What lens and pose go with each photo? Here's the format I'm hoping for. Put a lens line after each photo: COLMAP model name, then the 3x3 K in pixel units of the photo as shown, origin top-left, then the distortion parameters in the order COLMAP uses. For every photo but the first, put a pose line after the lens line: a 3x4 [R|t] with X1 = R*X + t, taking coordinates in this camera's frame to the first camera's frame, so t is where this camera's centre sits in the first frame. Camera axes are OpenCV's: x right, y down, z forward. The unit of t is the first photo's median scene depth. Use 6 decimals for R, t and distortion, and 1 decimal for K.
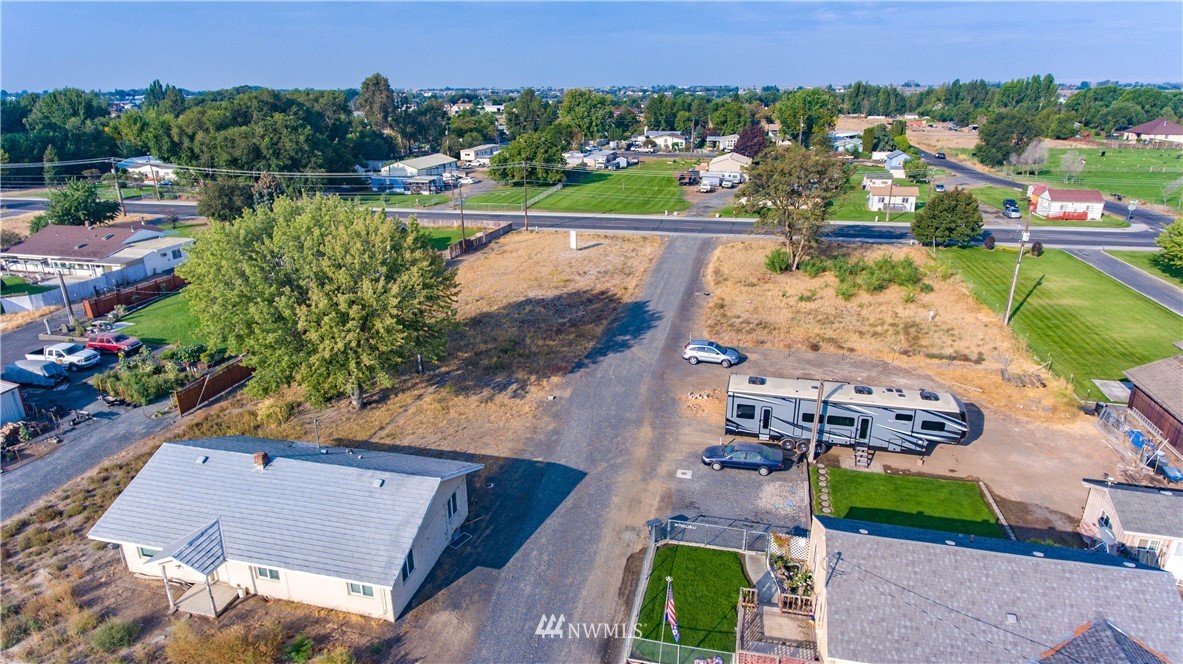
lens RADIAL K [[694.7, 0, 588.1], [0, 694.7, 344.9], [0, 0, 1]] dist [0.000510, -0.000200]
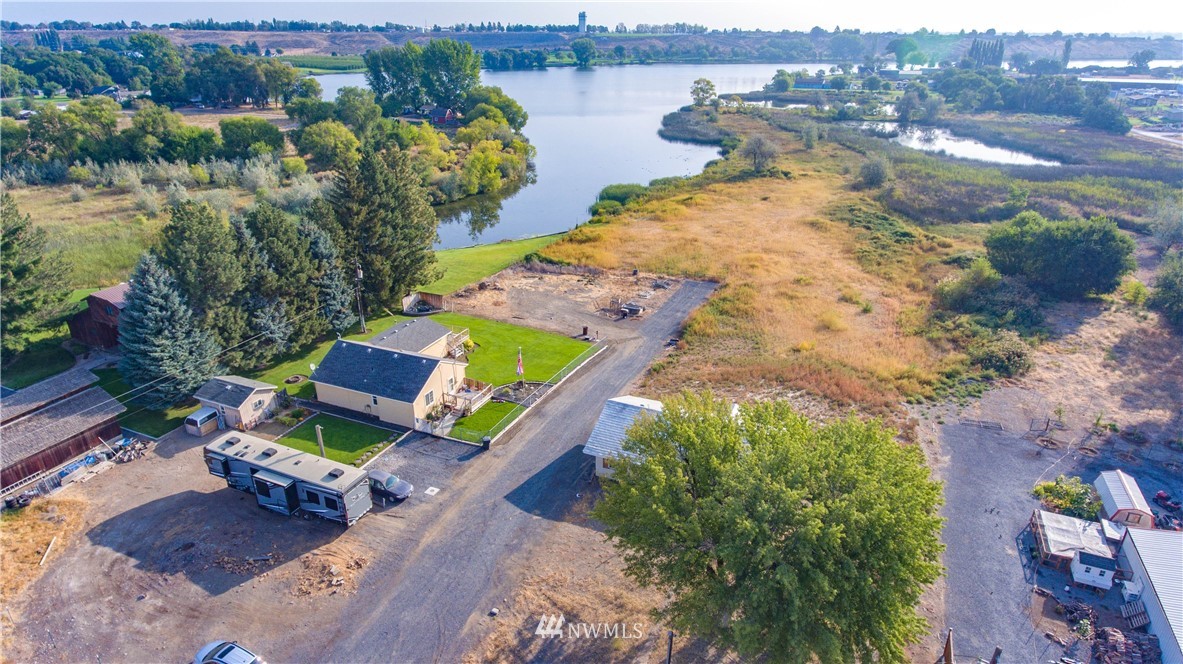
lens RADIAL K [[694.7, 0, 588.1], [0, 694.7, 344.9], [0, 0, 1]] dist [0.000510, -0.000200]
pose [[-0.984066, -0.071376, 0.162849, -0.146971], [0.063409, 0.714792, 0.696457, -0.385802], [-0.166114, 0.695685, -0.698876, 0.716403]]
